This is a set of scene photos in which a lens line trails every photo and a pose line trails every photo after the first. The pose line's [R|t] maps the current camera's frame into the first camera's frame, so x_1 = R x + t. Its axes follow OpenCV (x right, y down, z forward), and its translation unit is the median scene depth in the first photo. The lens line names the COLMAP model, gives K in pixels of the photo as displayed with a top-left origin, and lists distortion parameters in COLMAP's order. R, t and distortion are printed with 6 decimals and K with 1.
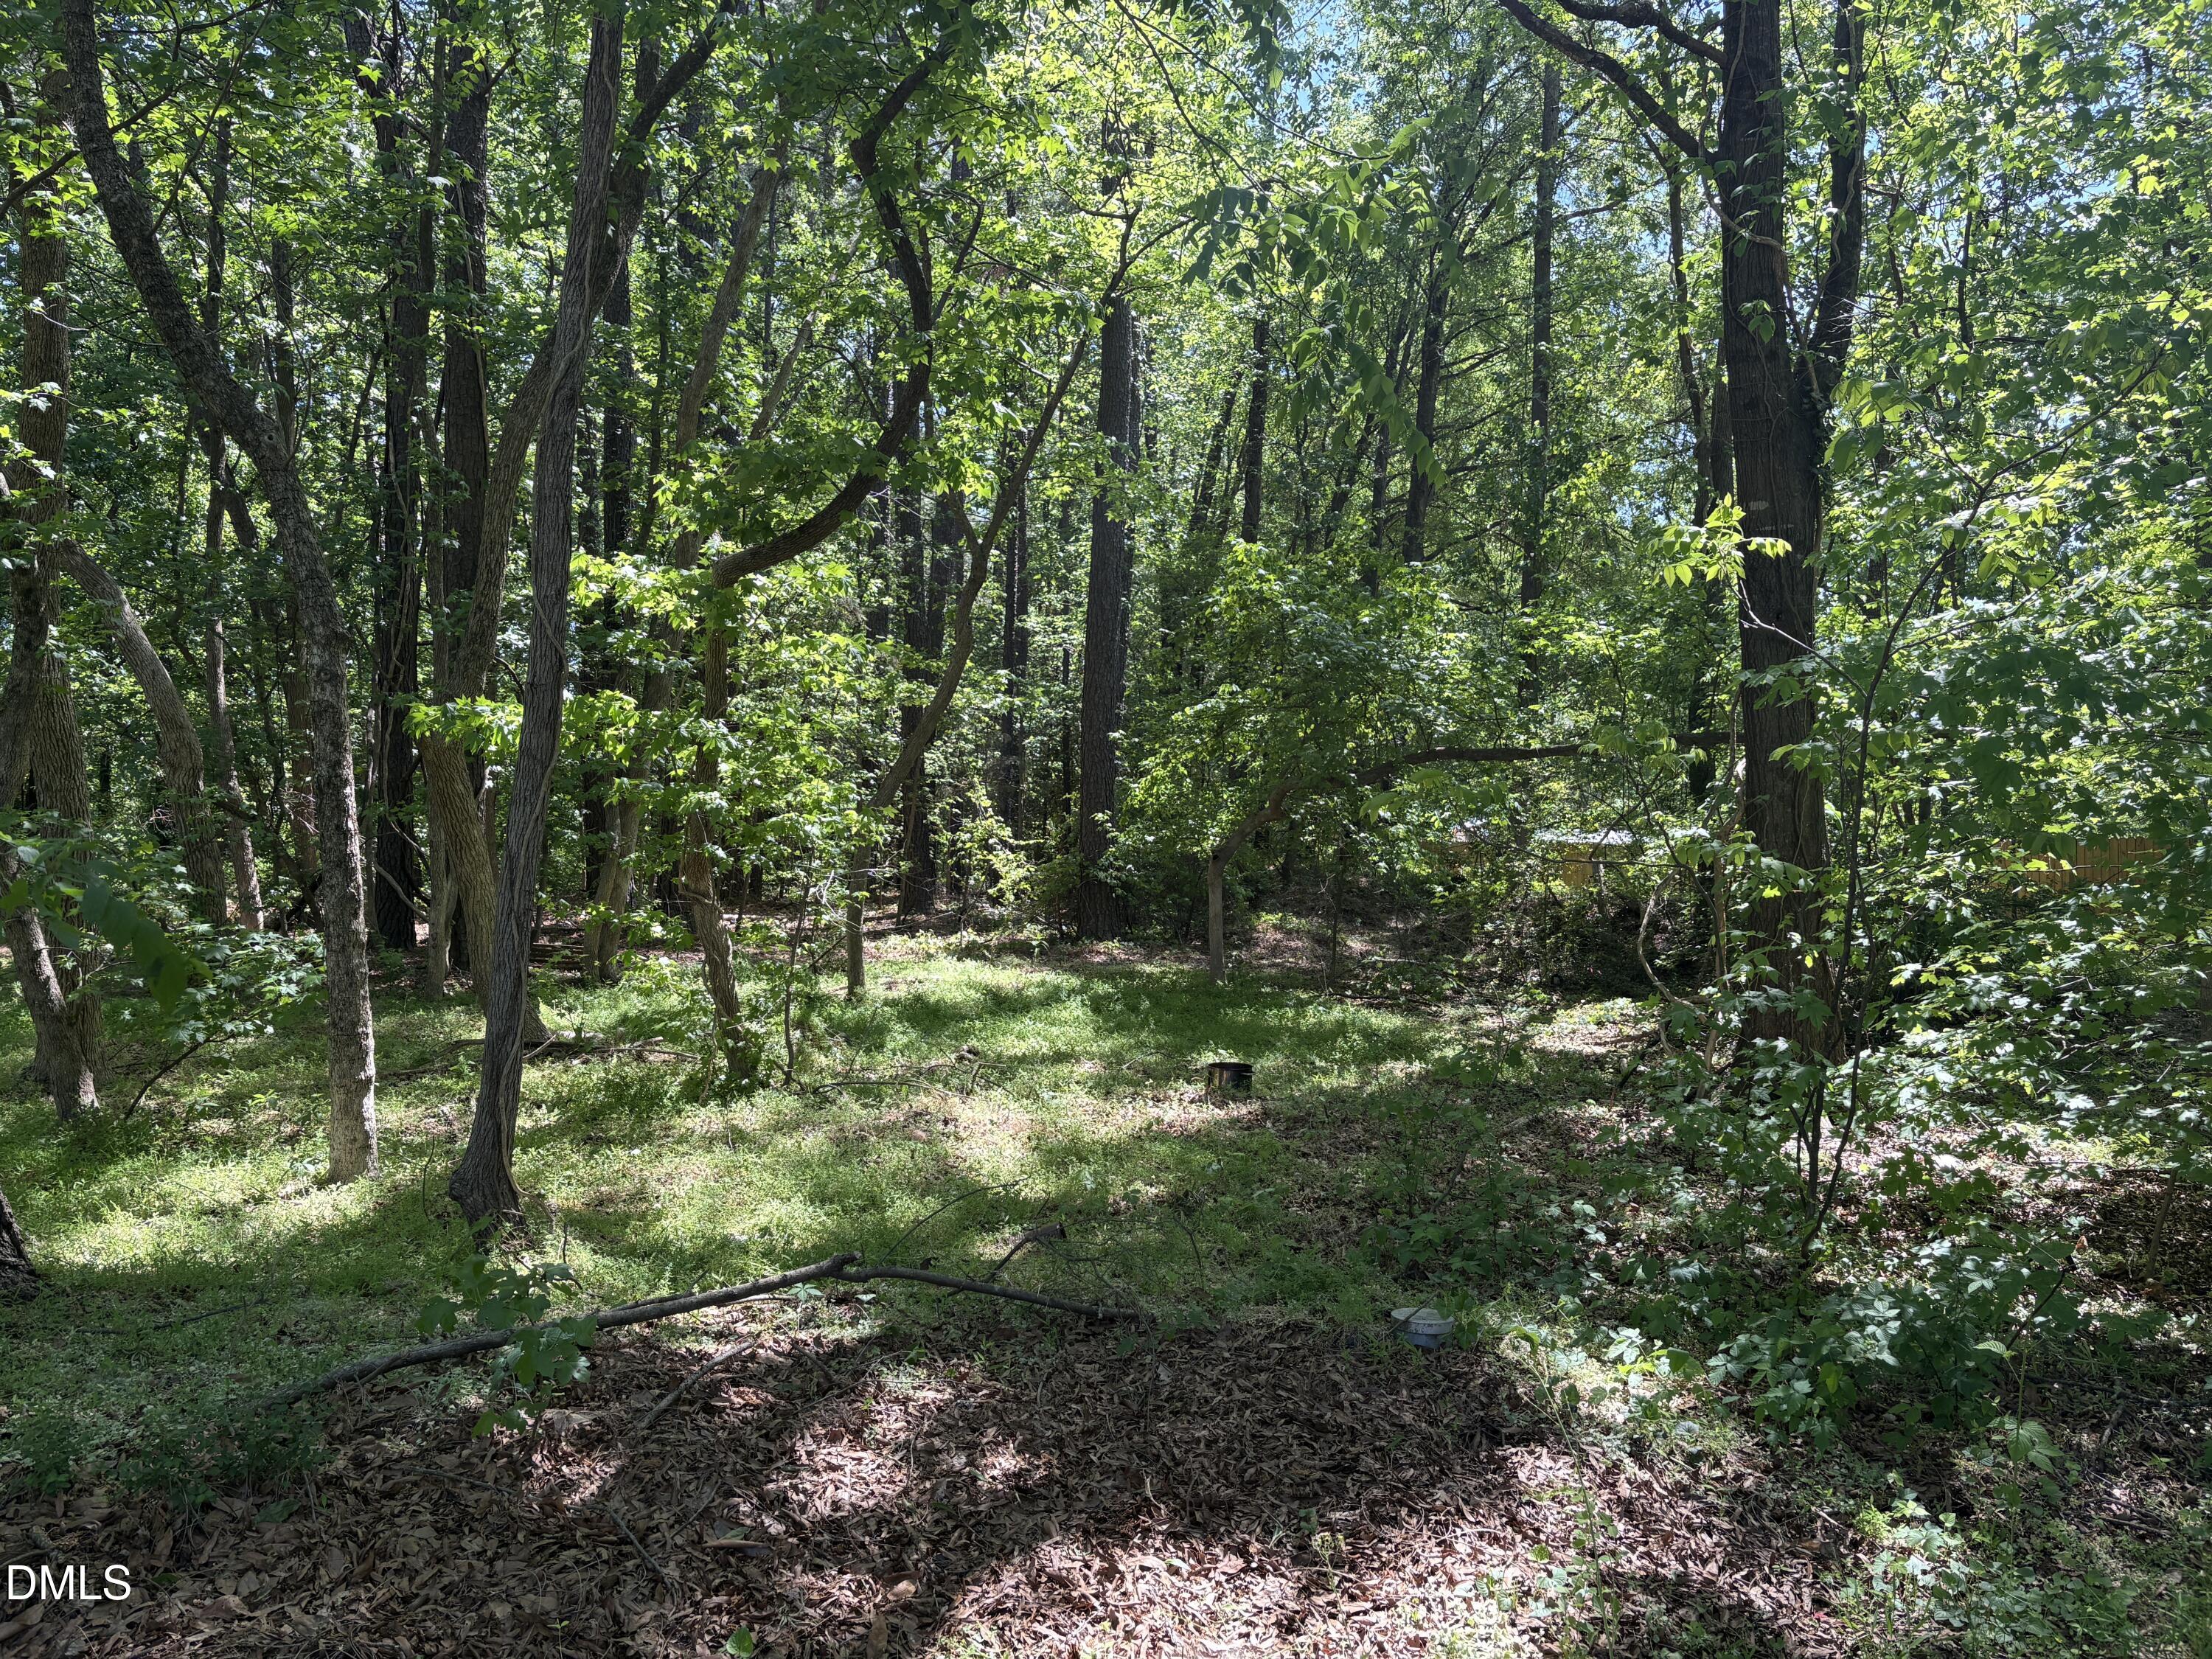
lens RADIAL K [[1686.4, 0, 1106.9], [0, 1686.4, 829.7], [0, 0, 1]] dist [0.030627, -0.010305]
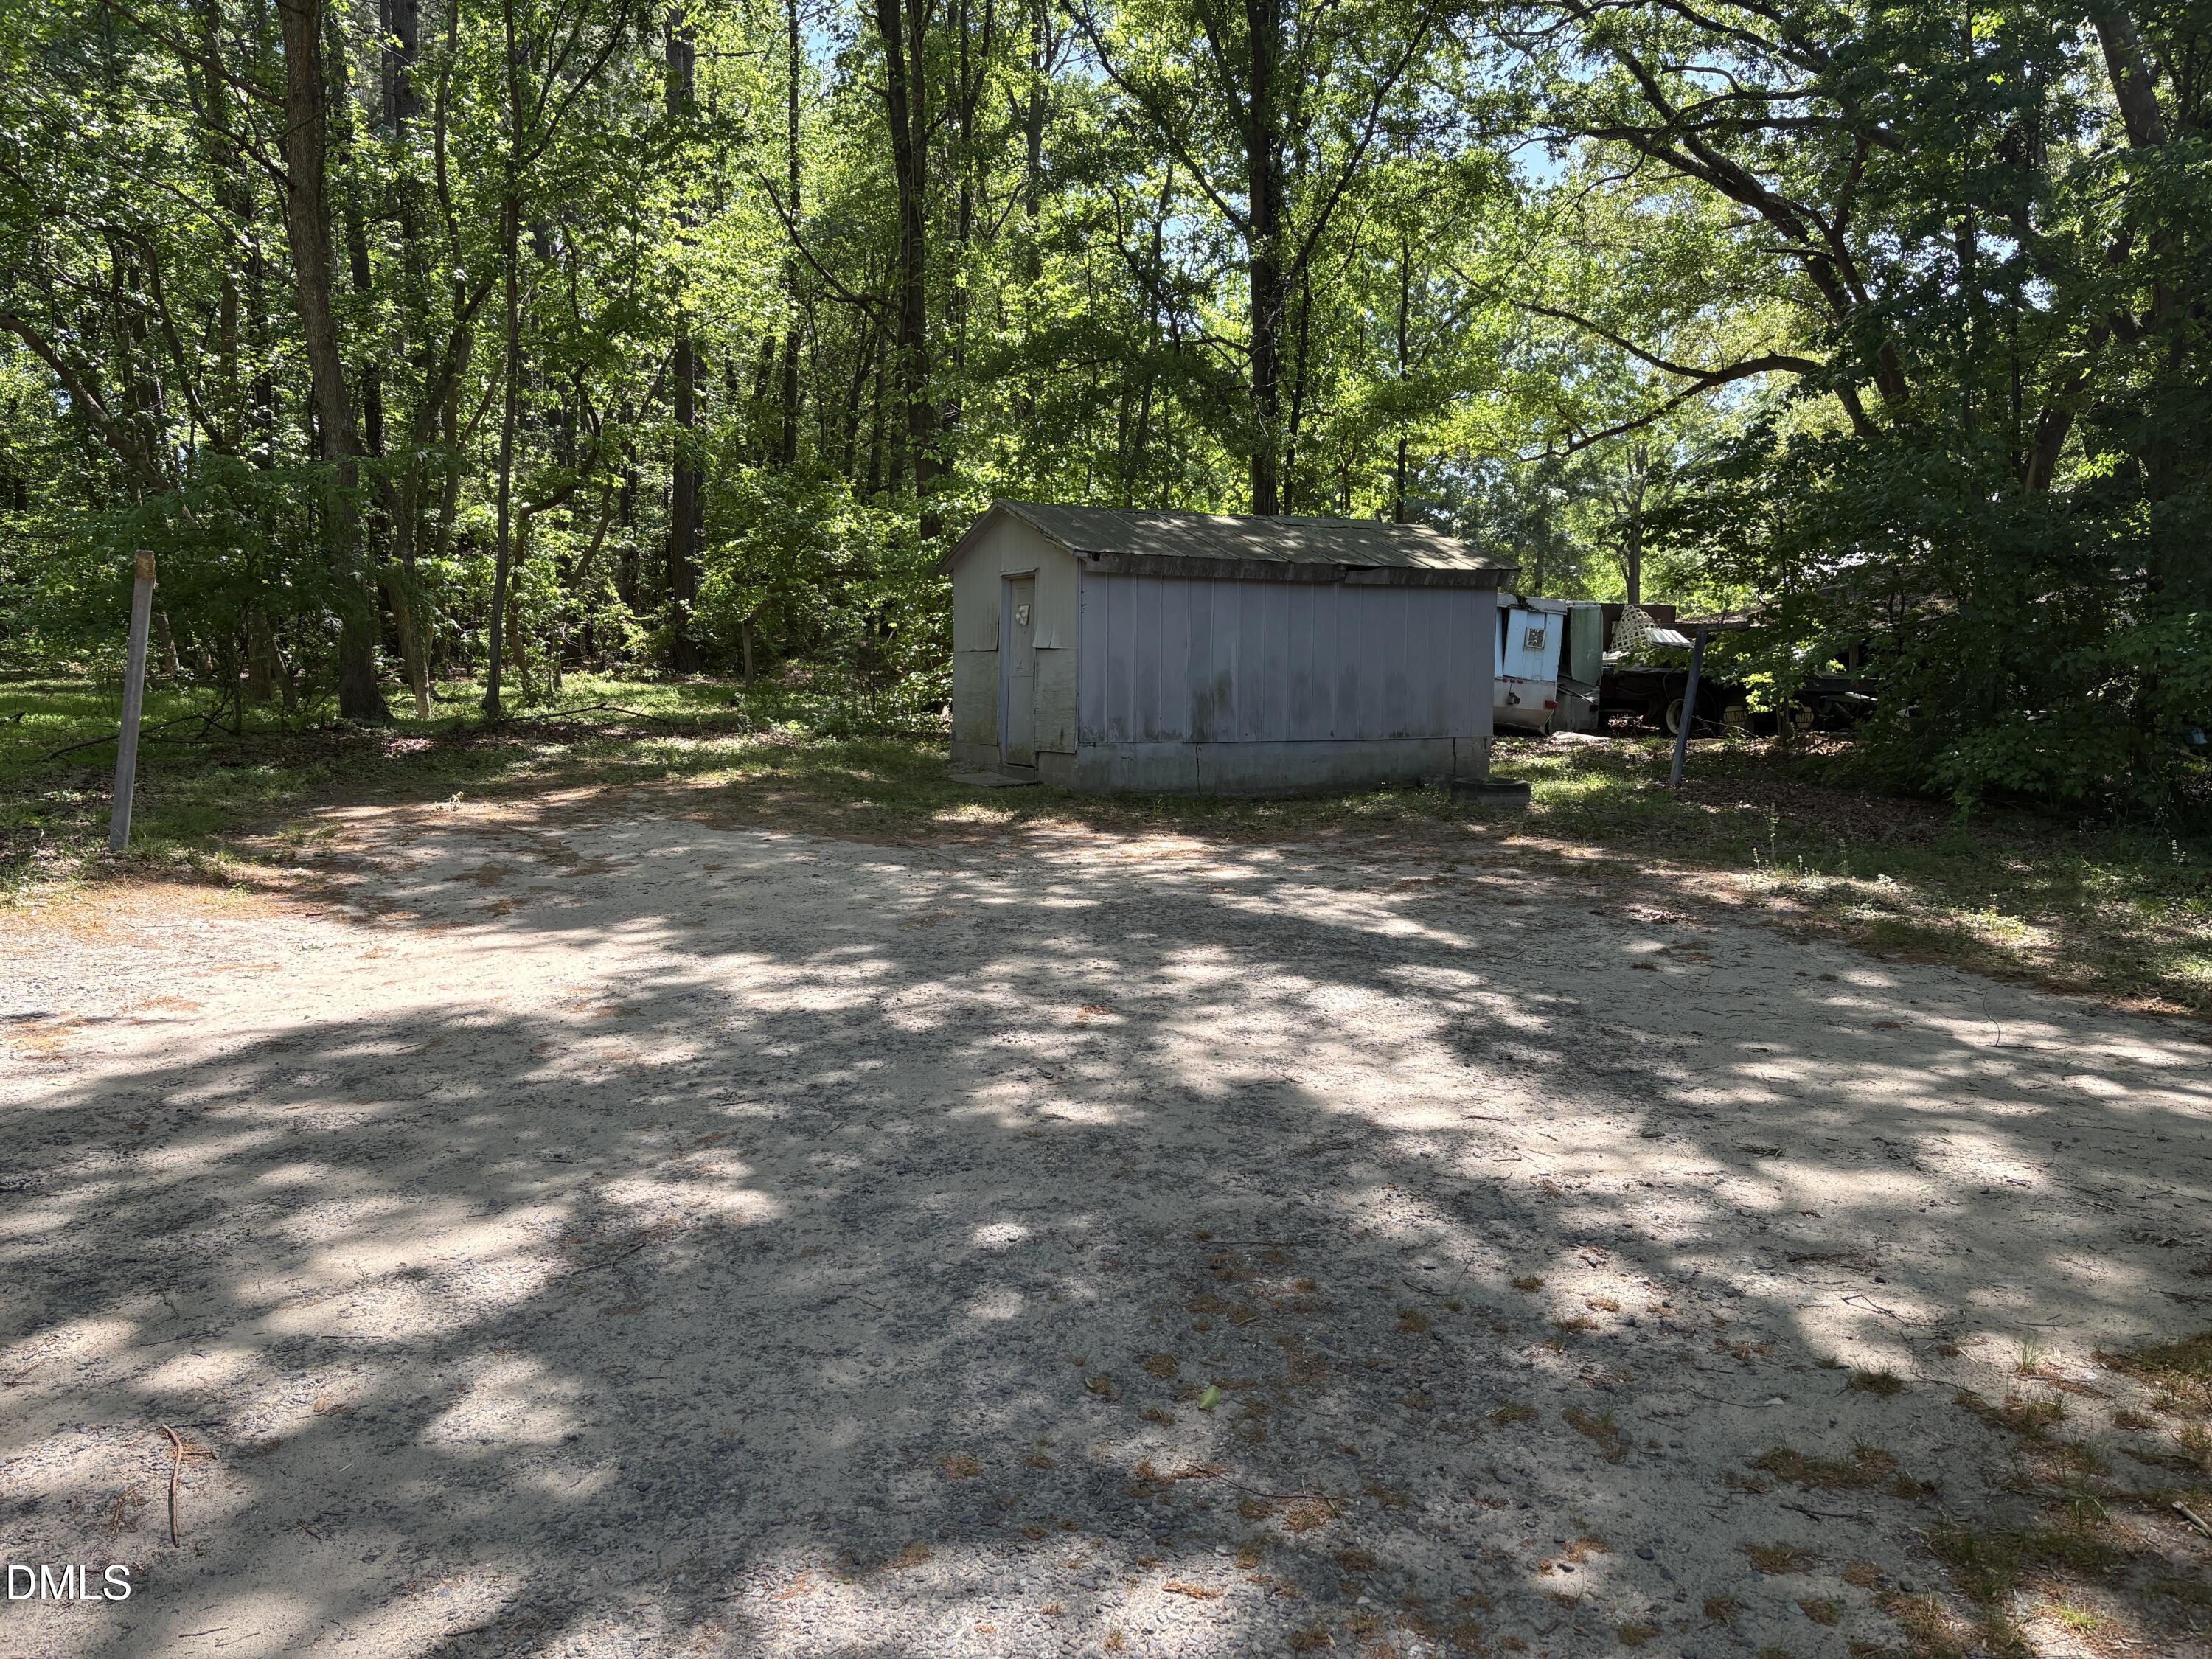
lens RADIAL K [[1686.4, 0, 1098.3], [0, 1686.4, 830.9], [0, 0, 1]] dist [0.030627, -0.010305]
pose [[0.976142, -0.044239, 0.212577, 0.028794], [0.015656, 0.990816, 0.134306, -0.001442], [-0.216566, -0.127774, 0.967870, -0.776191]]
